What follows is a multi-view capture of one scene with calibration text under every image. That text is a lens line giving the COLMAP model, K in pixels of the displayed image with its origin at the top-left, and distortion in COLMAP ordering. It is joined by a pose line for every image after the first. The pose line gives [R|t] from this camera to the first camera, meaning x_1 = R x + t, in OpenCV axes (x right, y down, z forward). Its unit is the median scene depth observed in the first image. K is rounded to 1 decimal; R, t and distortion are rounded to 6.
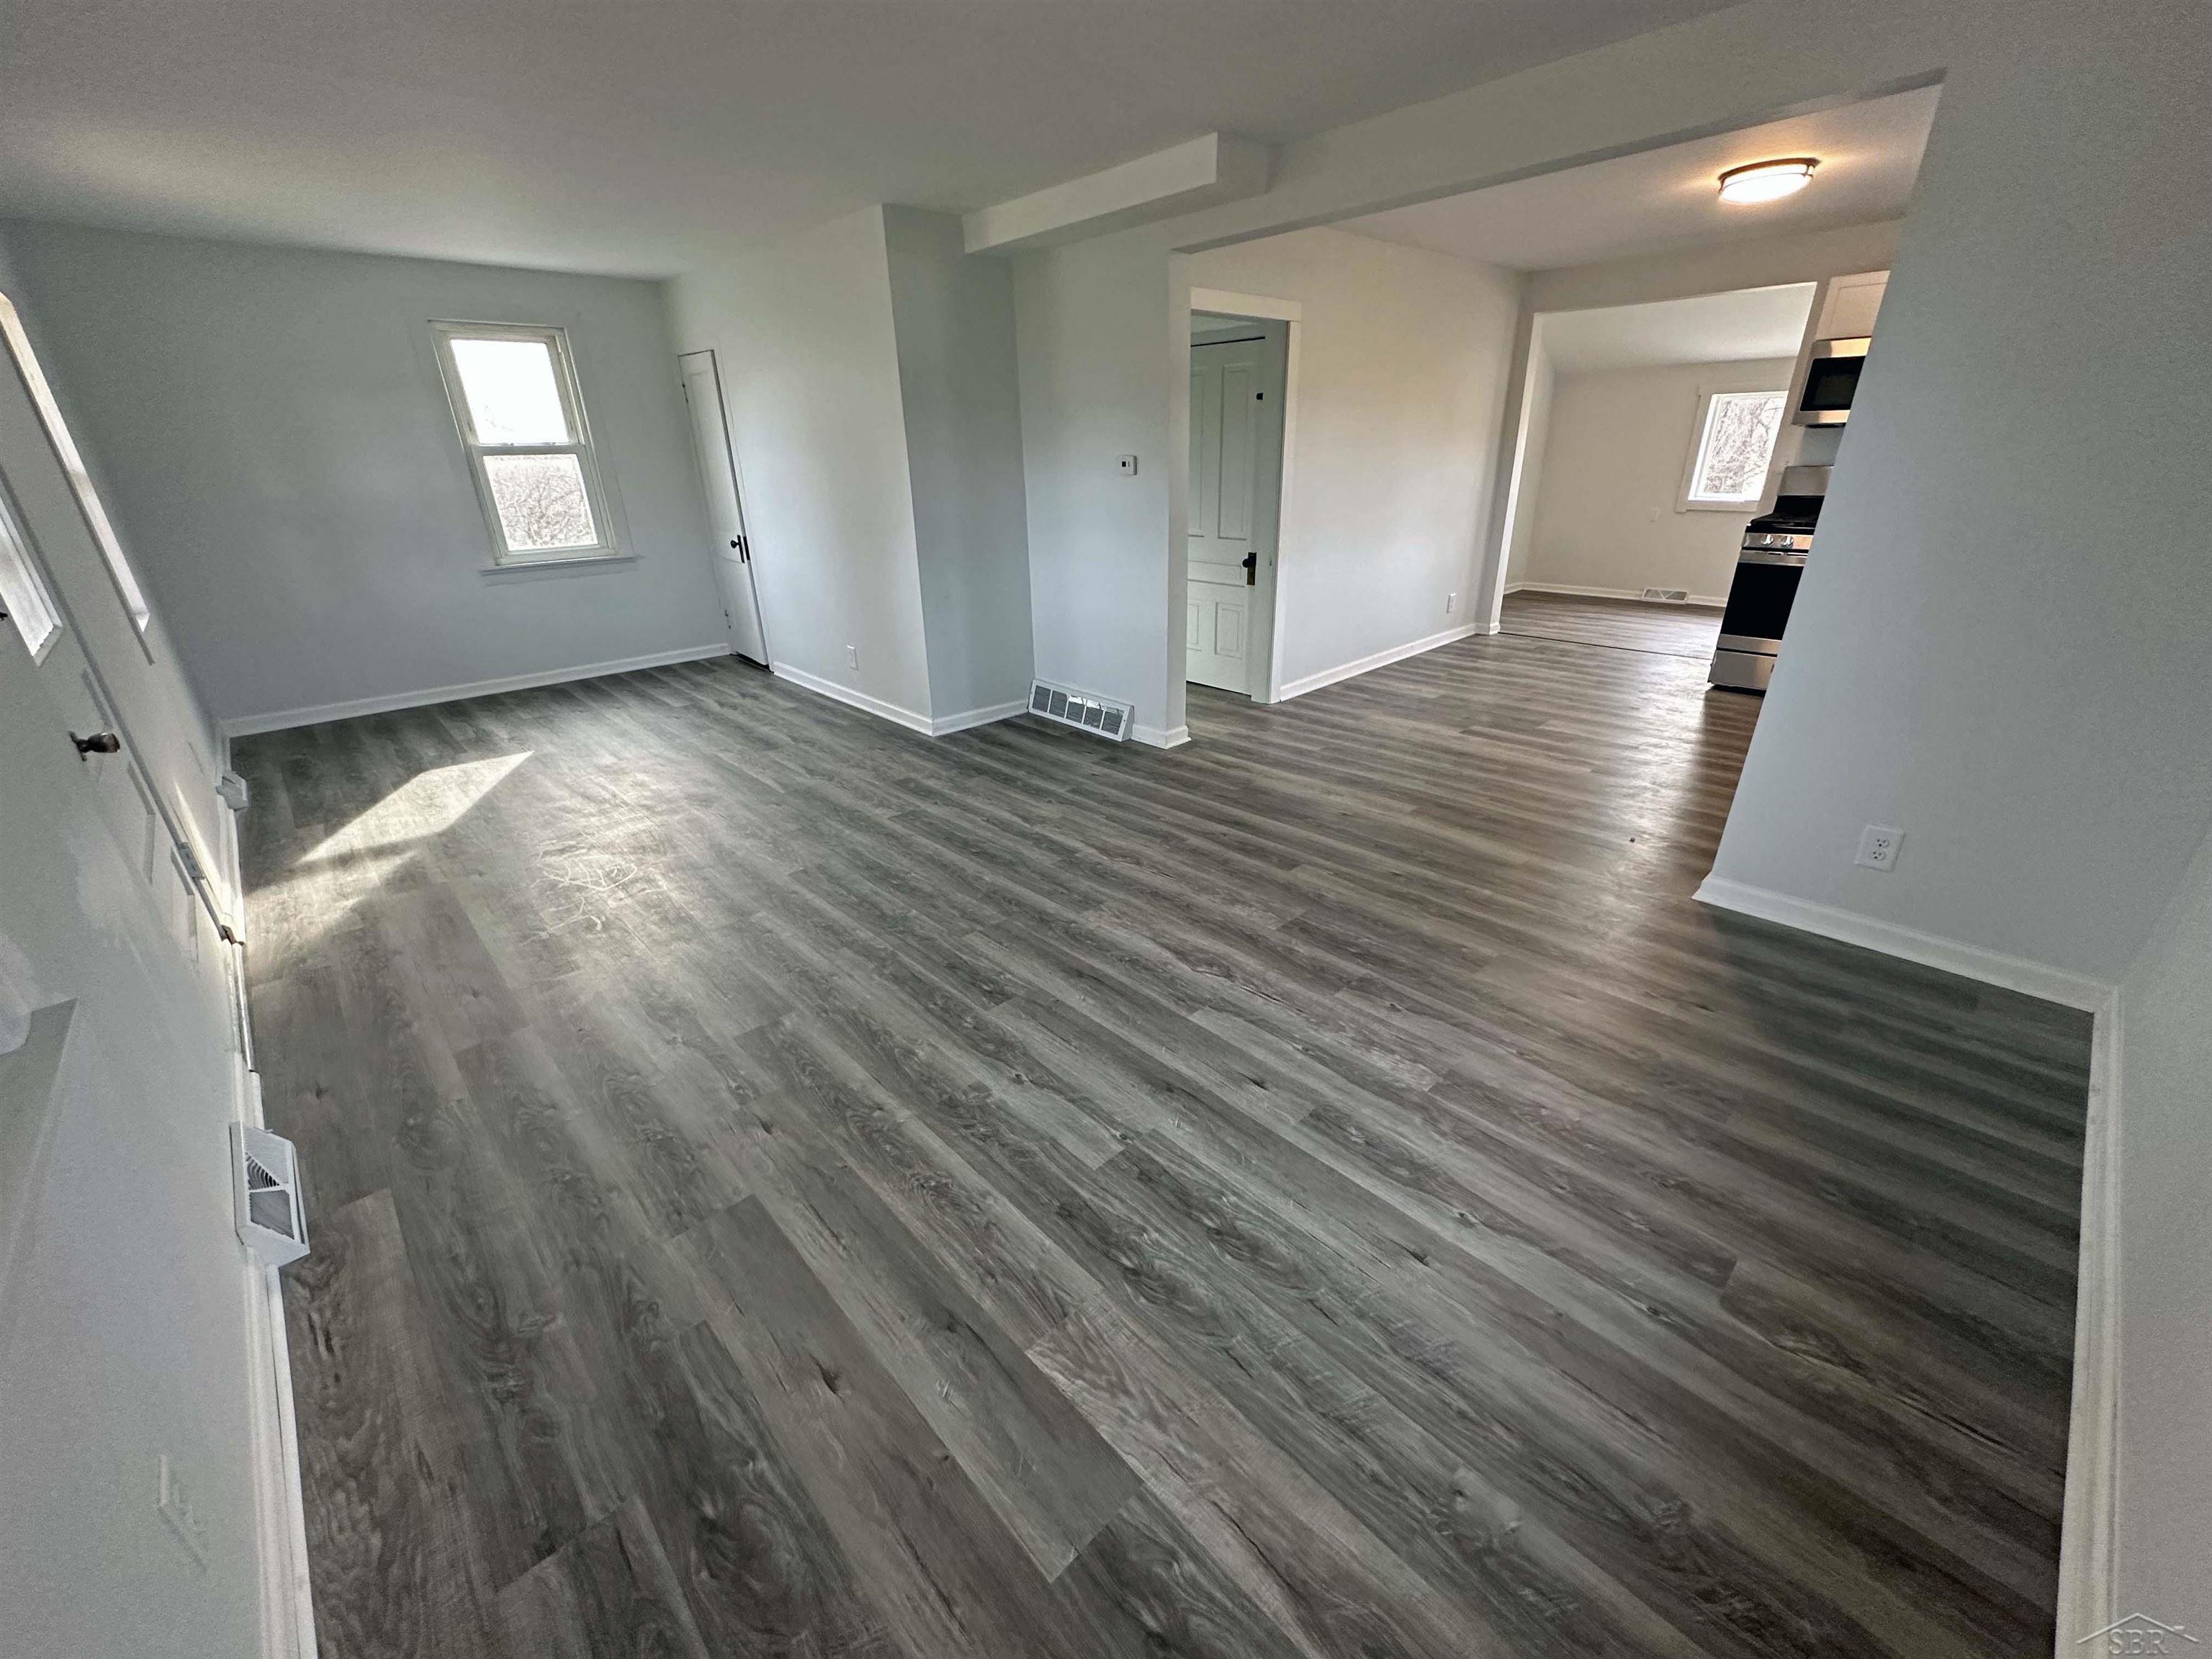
lens RADIAL K [[888.0, 0, 1113.9], [0, 888.0, 822.7], [0, 0, 1]] dist [-0.000537, 0.001060]
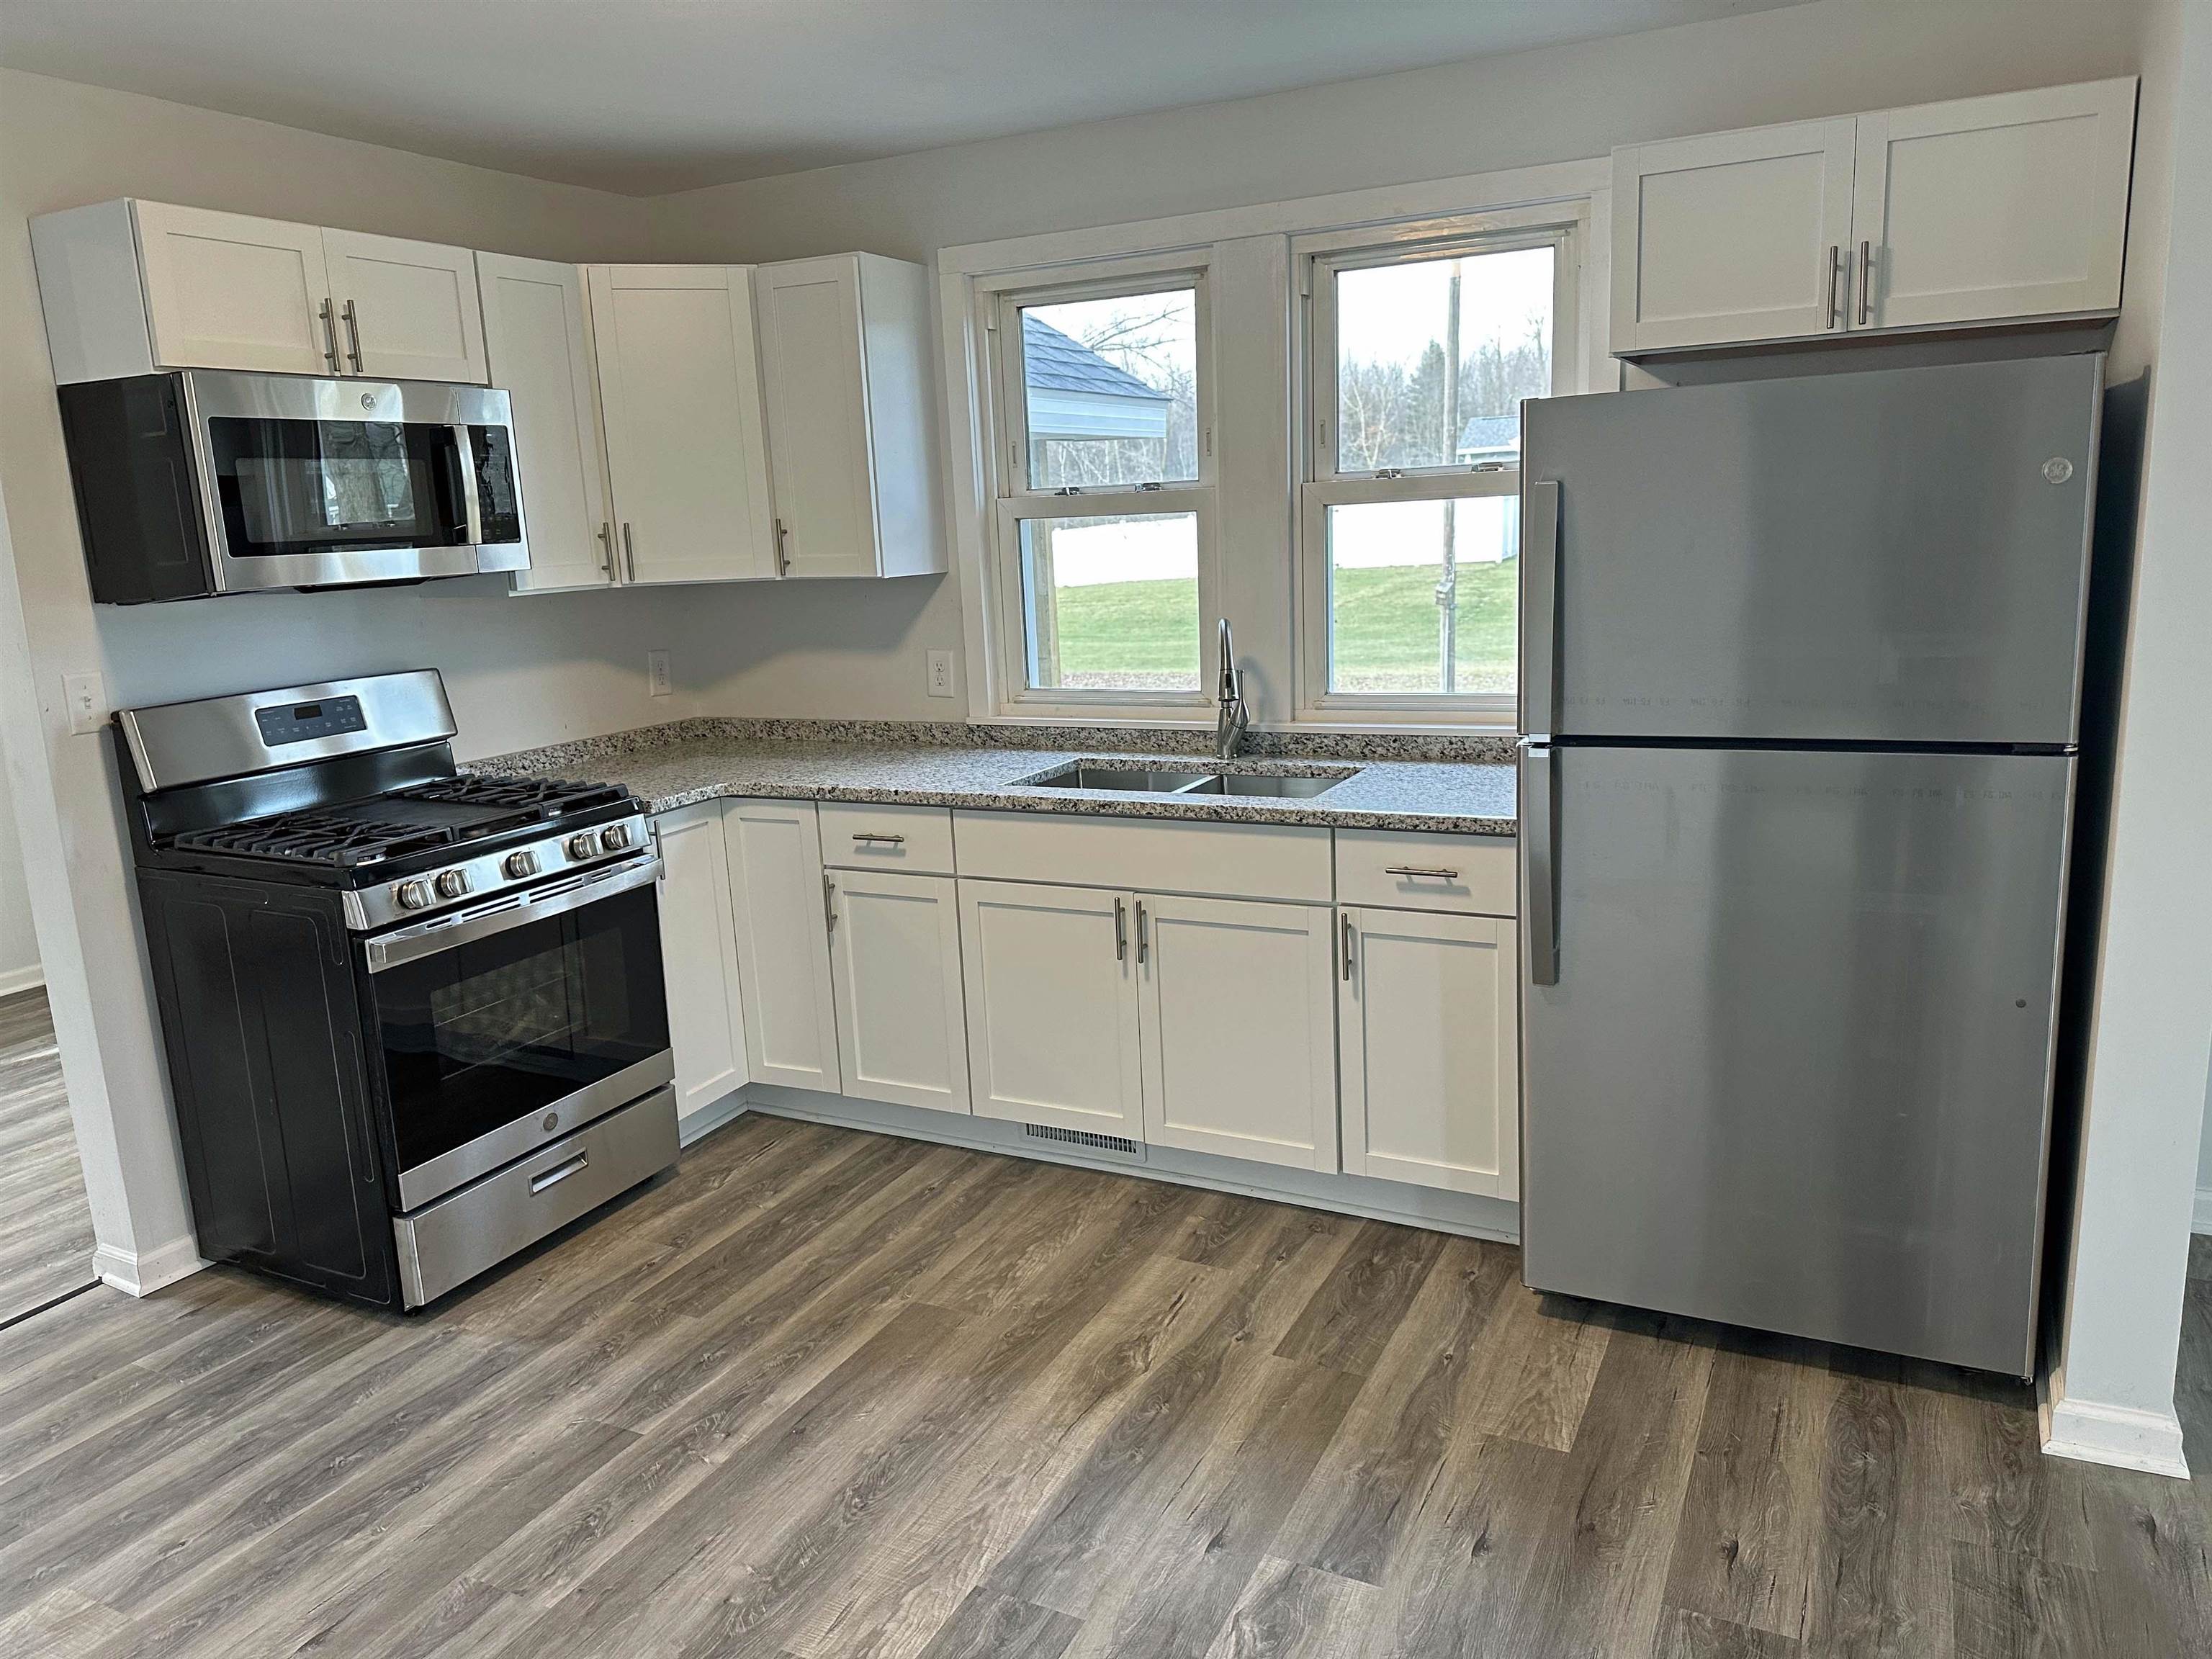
lens RADIAL K [[1560.6, 0, 1109.9], [0, 1560.6, 825.2], [0, 0, 1]] dist [0.047562, -0.054663]
pose [[-0.329155, -0.156470, 0.931222, 0.081118], [0.415717, 0.861451, 0.291689, -0.431748], [-0.847842, 0.483136, -0.218504, 0.944114]]
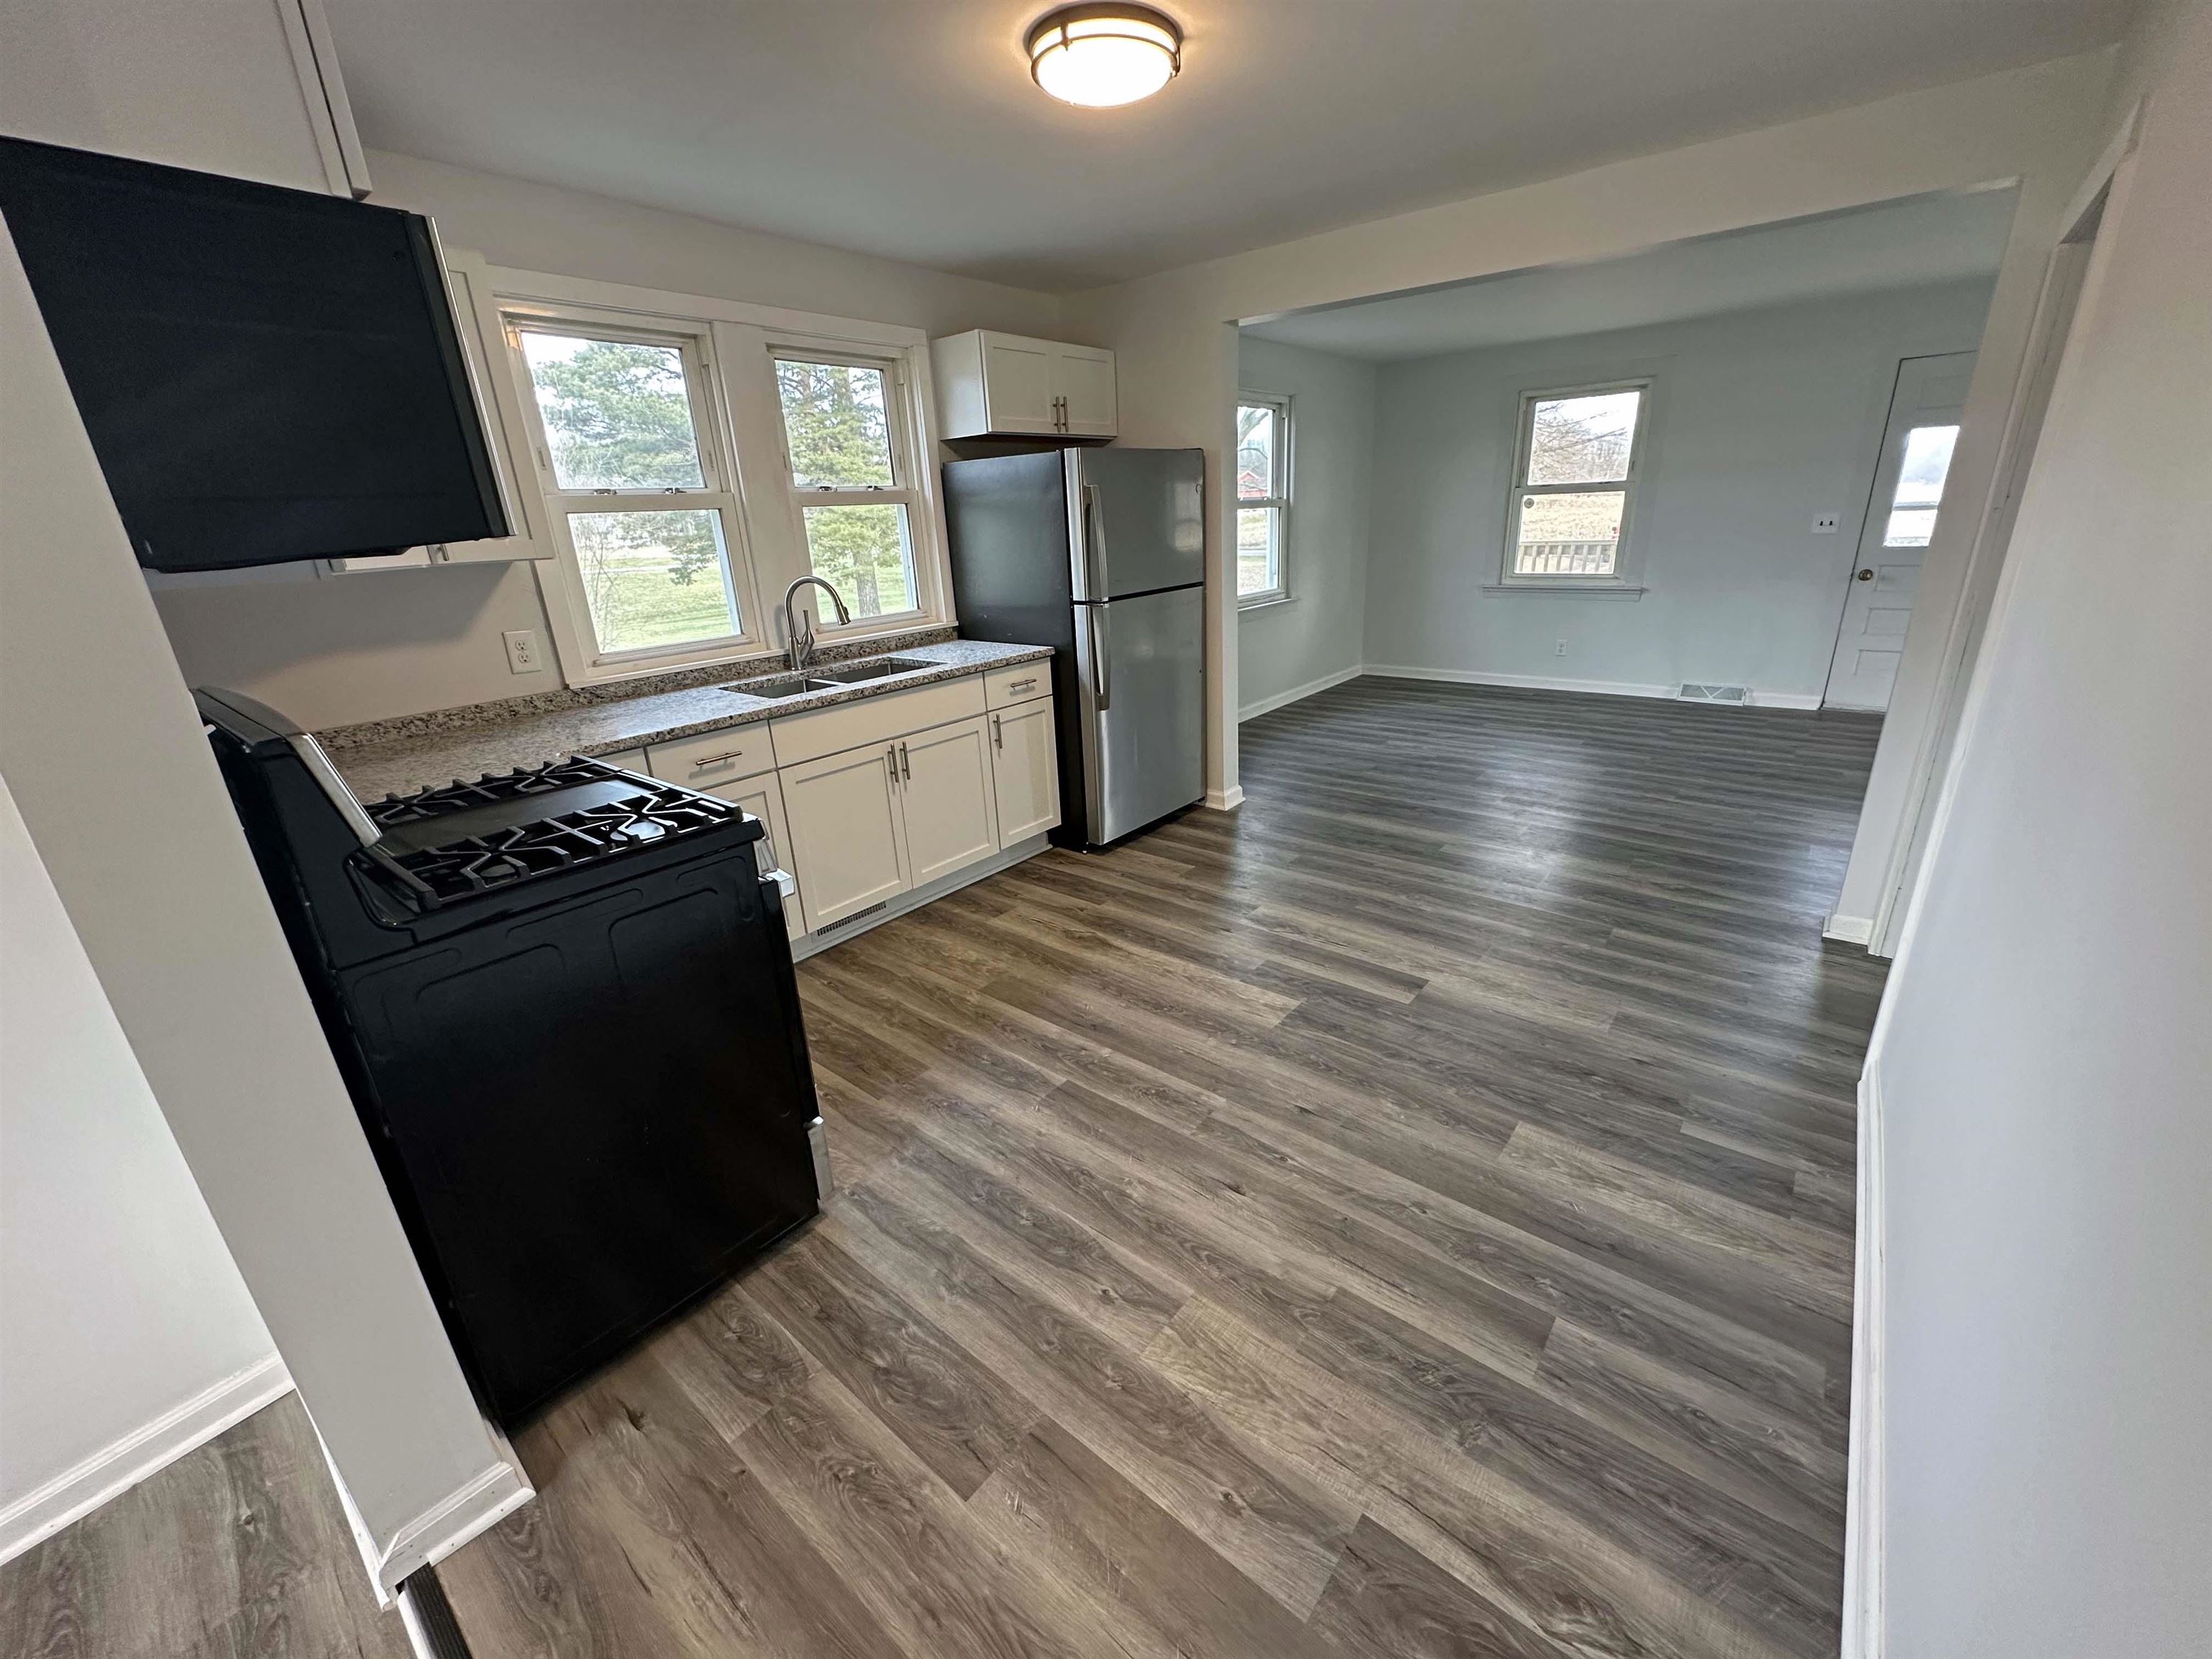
lens RADIAL K [[888.0, 0, 1110.8], [0, 888.0, 823.3], [0, 0, 1]] dist [-0.000537, 0.001060]
pose [[-0.990402, 0.100331, -0.095070, 0.657358], [0.010297, 0.739465, 0.673117, -0.596514], [0.137835, 0.665677, -0.733400, 1.356213]]
